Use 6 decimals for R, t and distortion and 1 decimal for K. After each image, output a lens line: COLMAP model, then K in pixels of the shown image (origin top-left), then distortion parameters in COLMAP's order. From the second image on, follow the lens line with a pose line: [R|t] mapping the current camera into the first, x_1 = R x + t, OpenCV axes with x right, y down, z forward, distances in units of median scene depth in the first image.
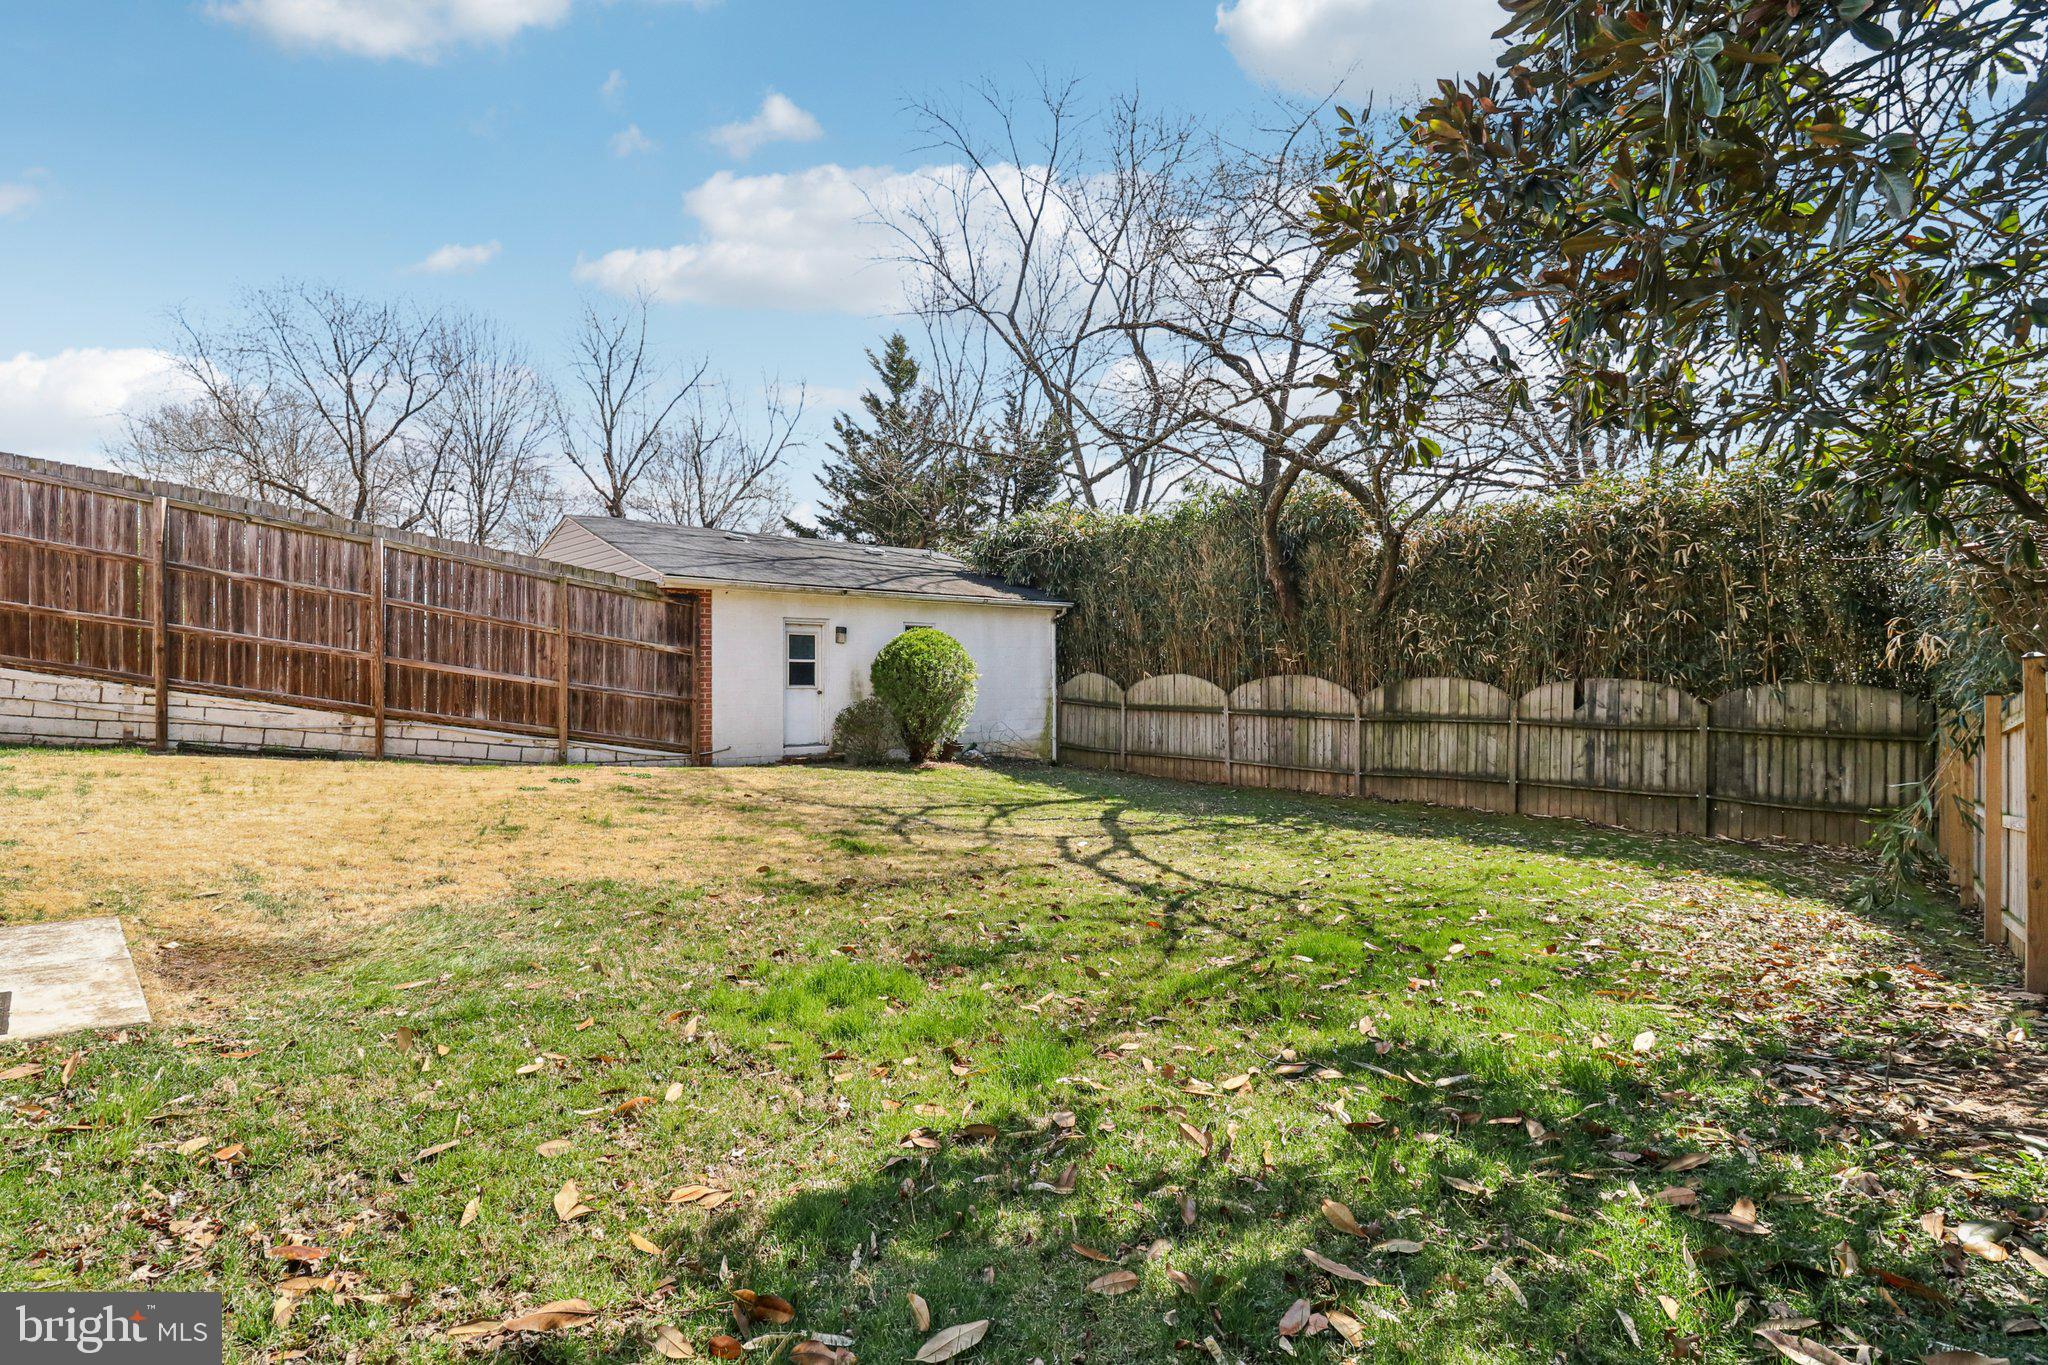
lens RADIAL K [[978.1, 0, 1017.0], [0, 978.1, 650.7], [0, 0, 1]] dist [-0.003071, -0.000881]
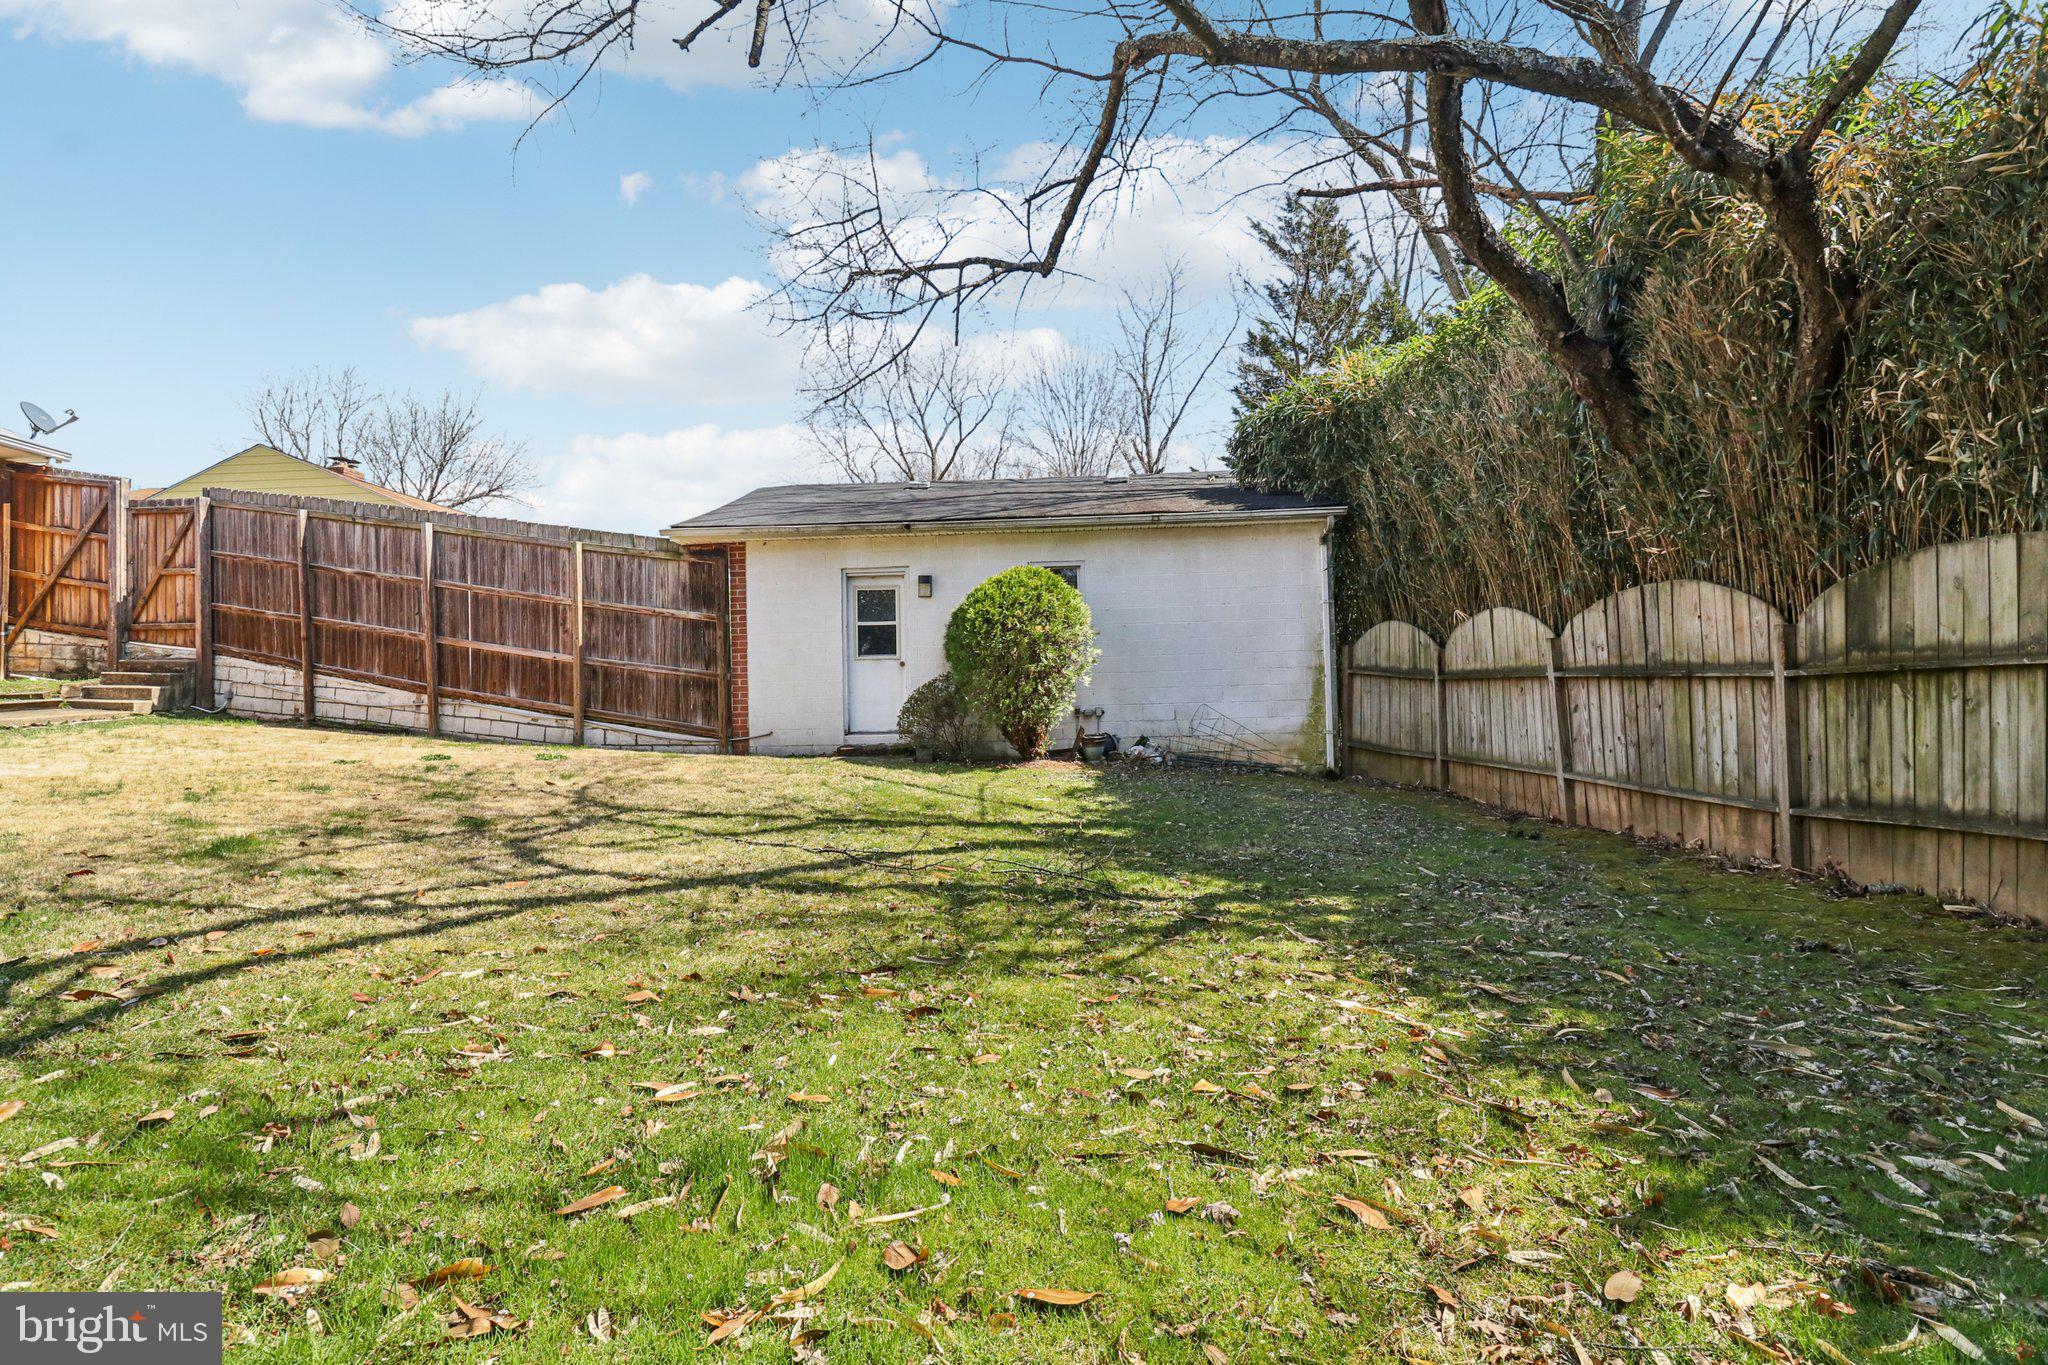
lens RADIAL K [[1030.6, 0, 1024.0], [0, 1030.6, 682.5], [0, 0, 1]] dist [-0.001073, -0.000132]
pose [[0.717126, -0.030468, -0.696277, 0.474327], [0.042125, 0.999112, -0.000332, 0.068713], [0.695669, -0.029092, 0.717773, 0.552040]]
